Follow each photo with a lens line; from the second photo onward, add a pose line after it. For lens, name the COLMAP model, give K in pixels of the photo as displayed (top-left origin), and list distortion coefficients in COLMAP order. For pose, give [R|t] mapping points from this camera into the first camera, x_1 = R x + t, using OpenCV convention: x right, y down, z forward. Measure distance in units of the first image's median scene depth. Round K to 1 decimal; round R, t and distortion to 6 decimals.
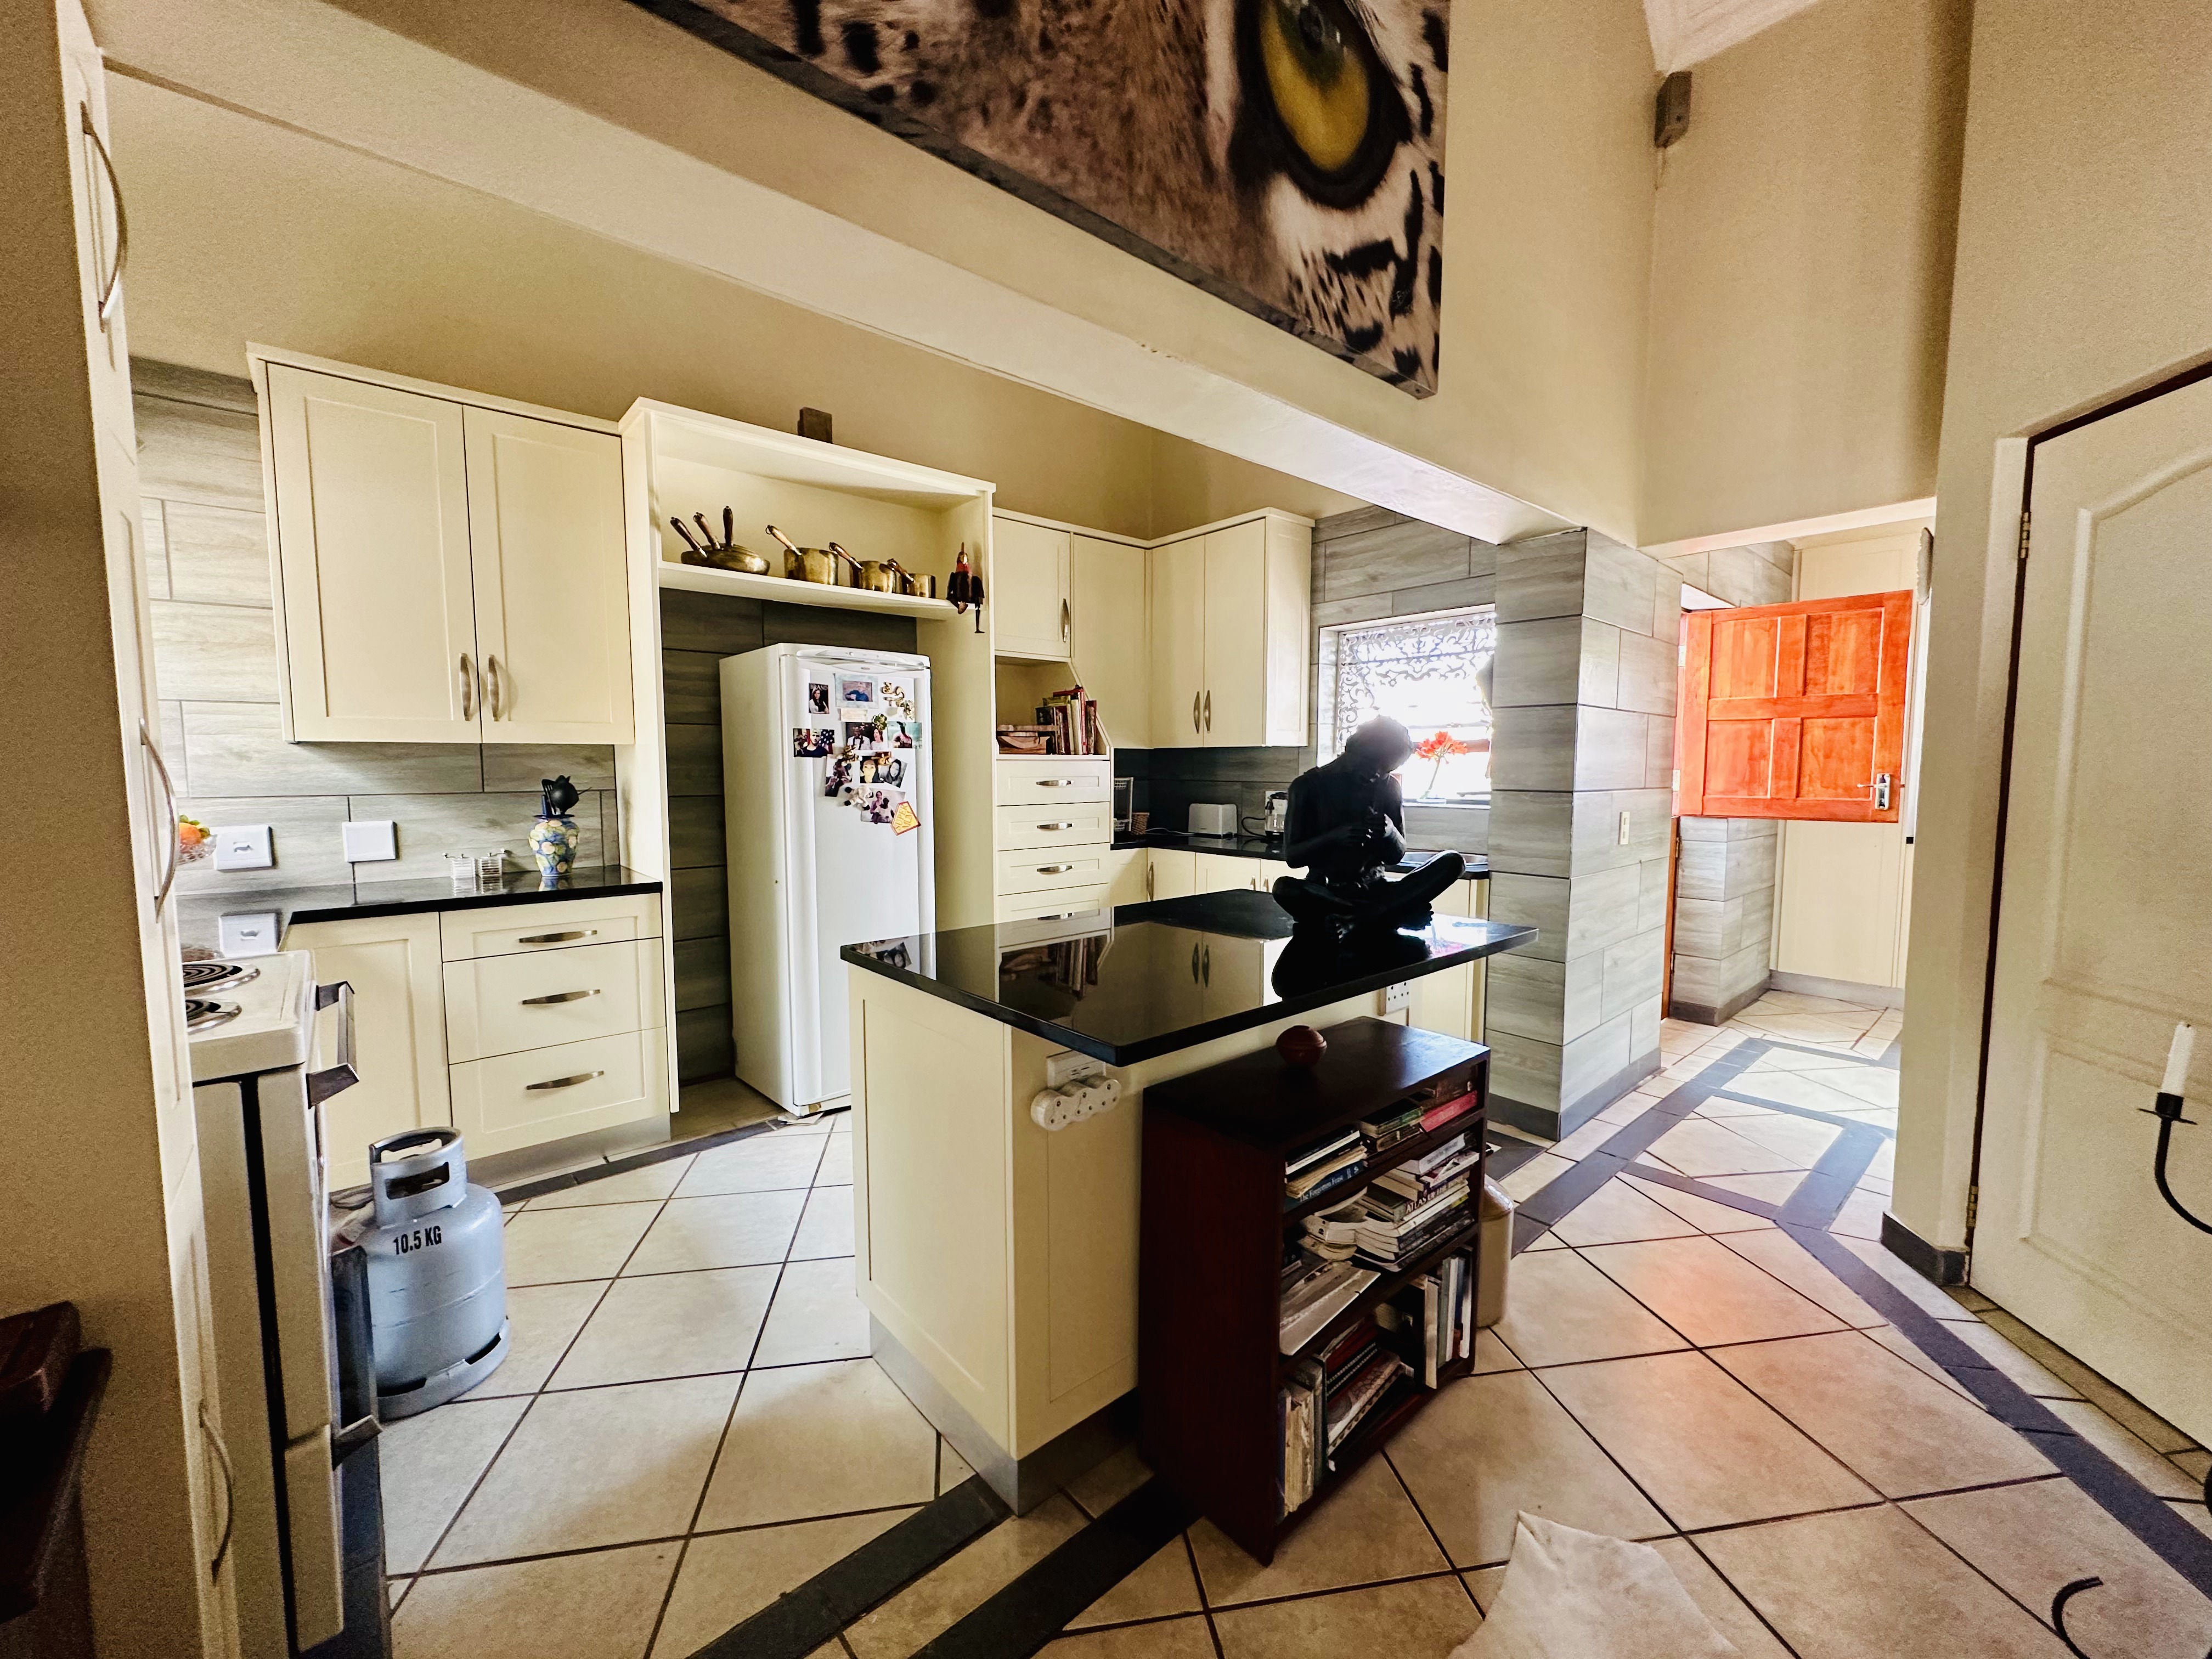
lens RADIAL K [[885.7, 0, 1108.3], [0, 885.7, 830.7], [0, 0, 1]] dist [-0.000058, 0.000003]
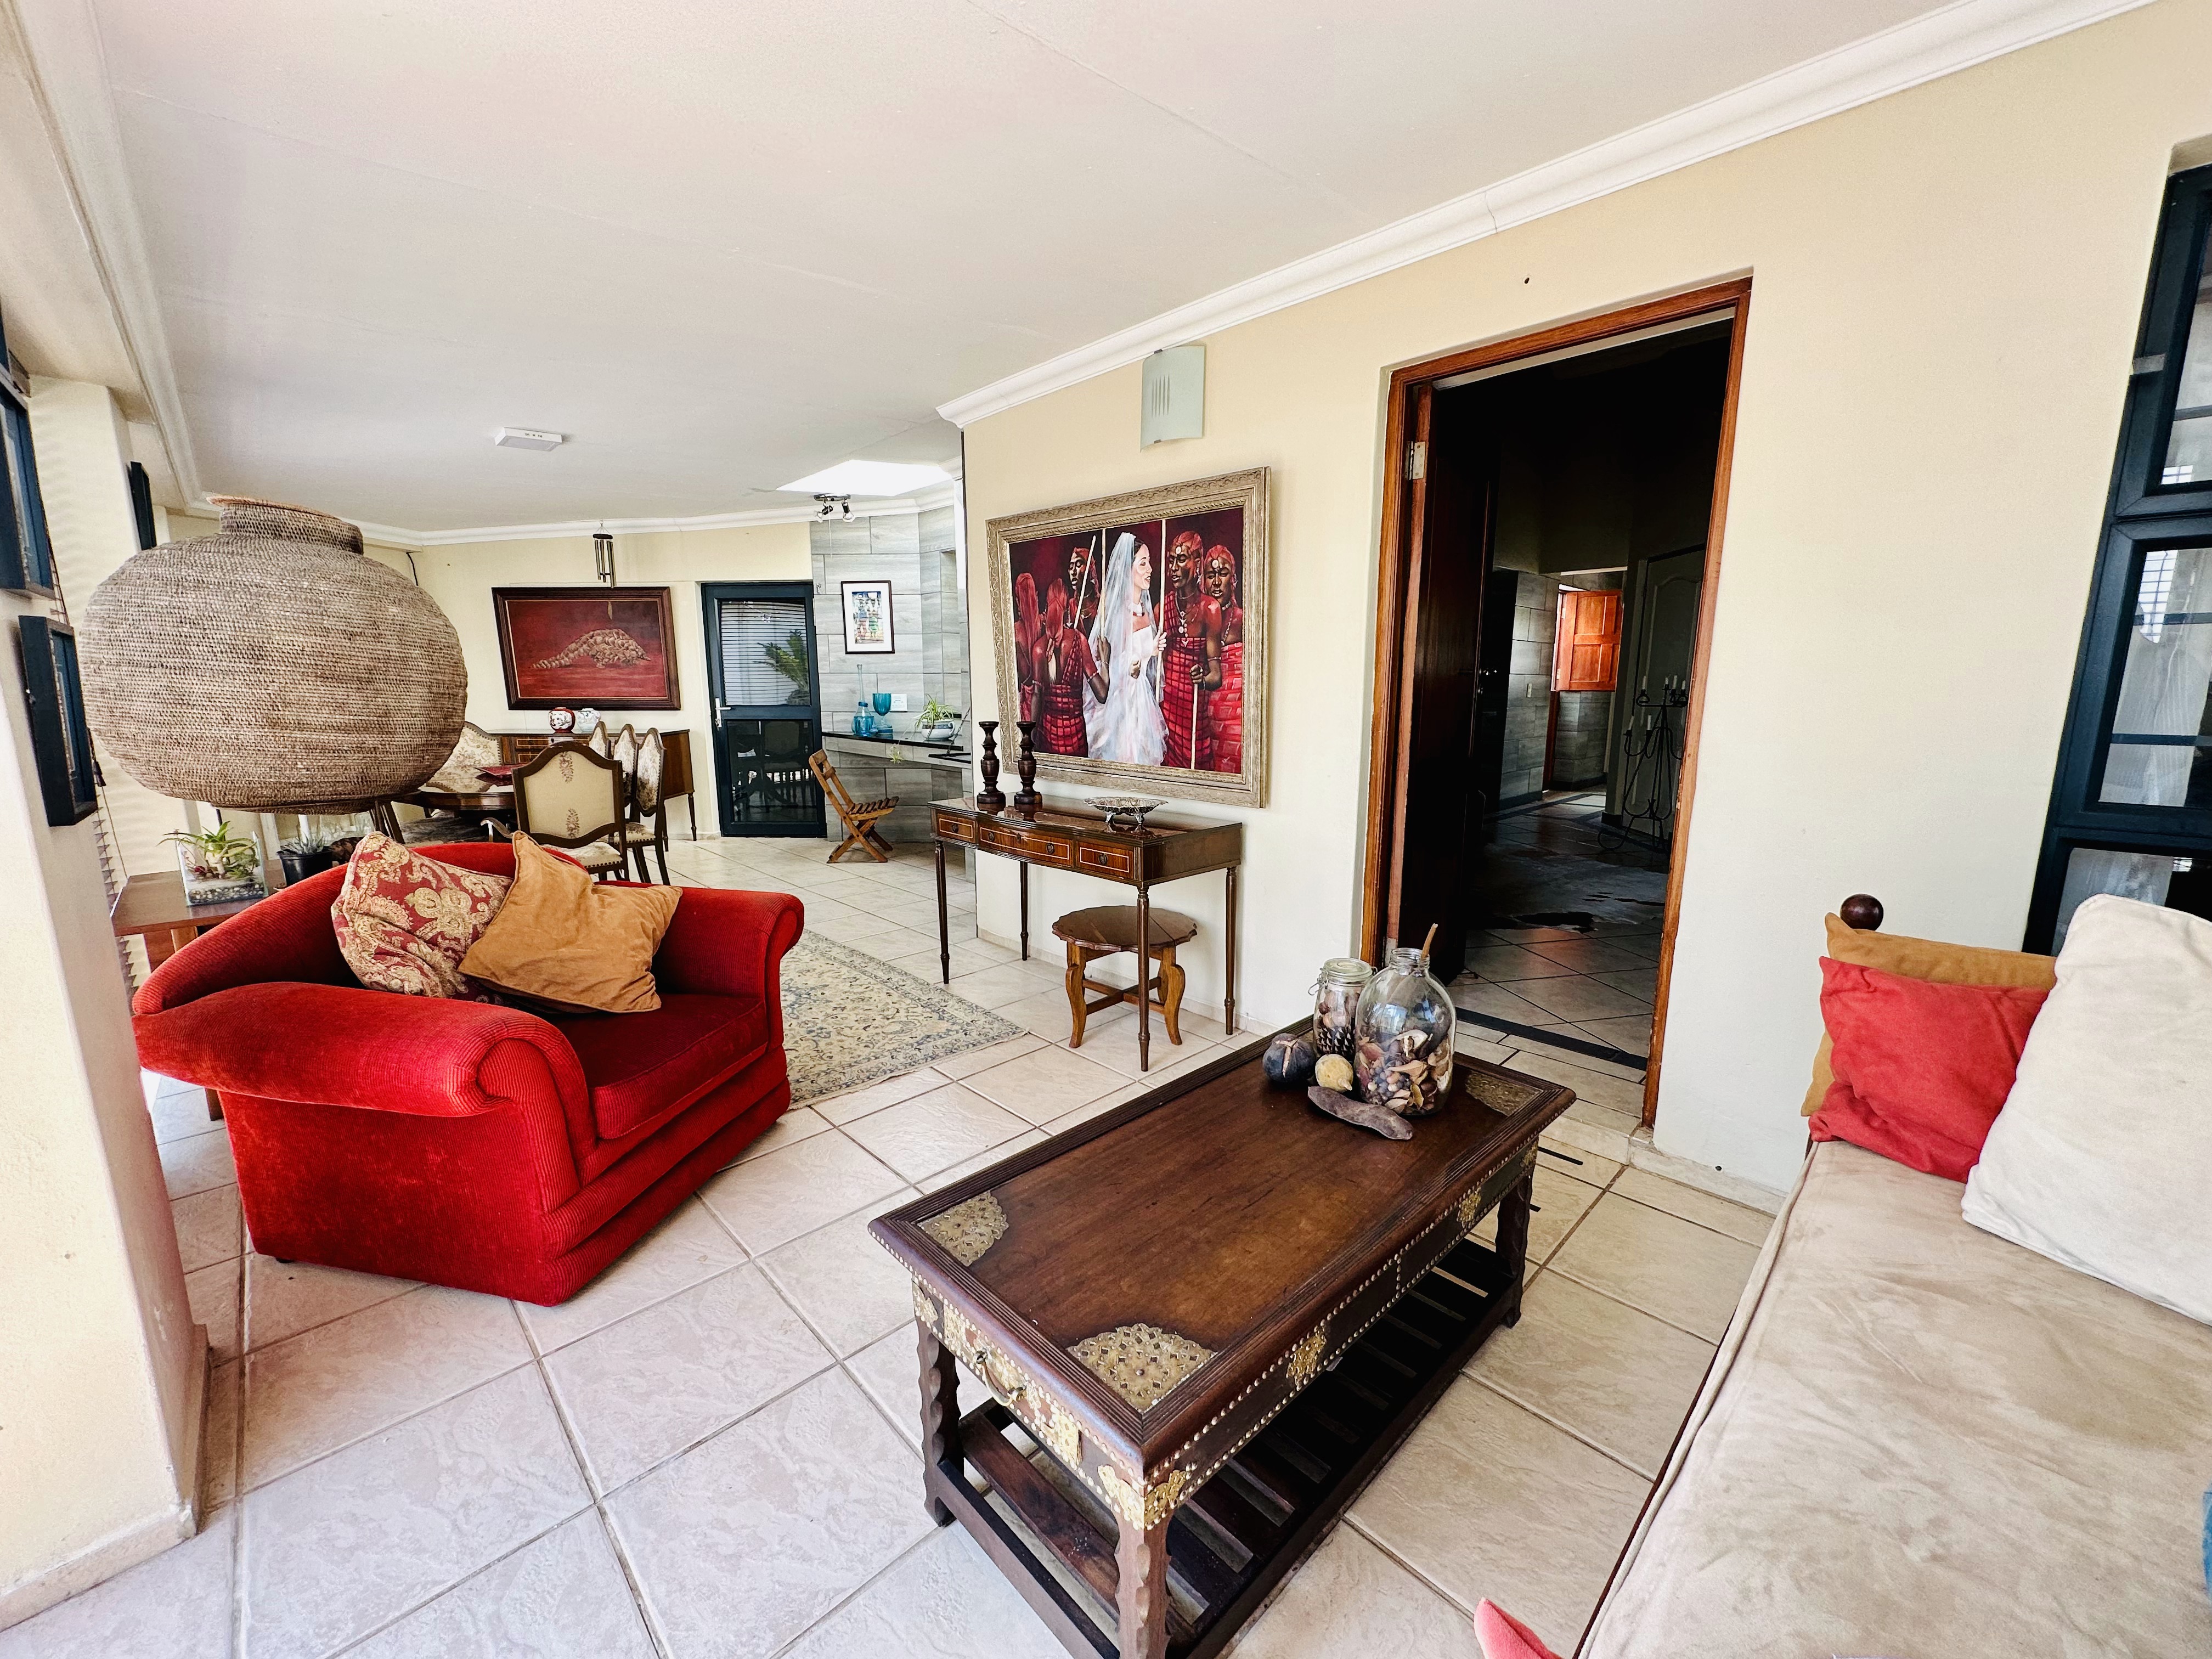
lens RADIAL K [[885.7, 0, 1104.2], [0, 885.7, 828.4], [0, 0, 1]] dist [-0.000058, 0.000003]
pose [[0.998419, -0.010593, 0.055211, -0.591787], [0.005470, 0.995732, 0.092134, 0.116157], [-0.055951, -0.091686, 0.994215, -1.134444]]
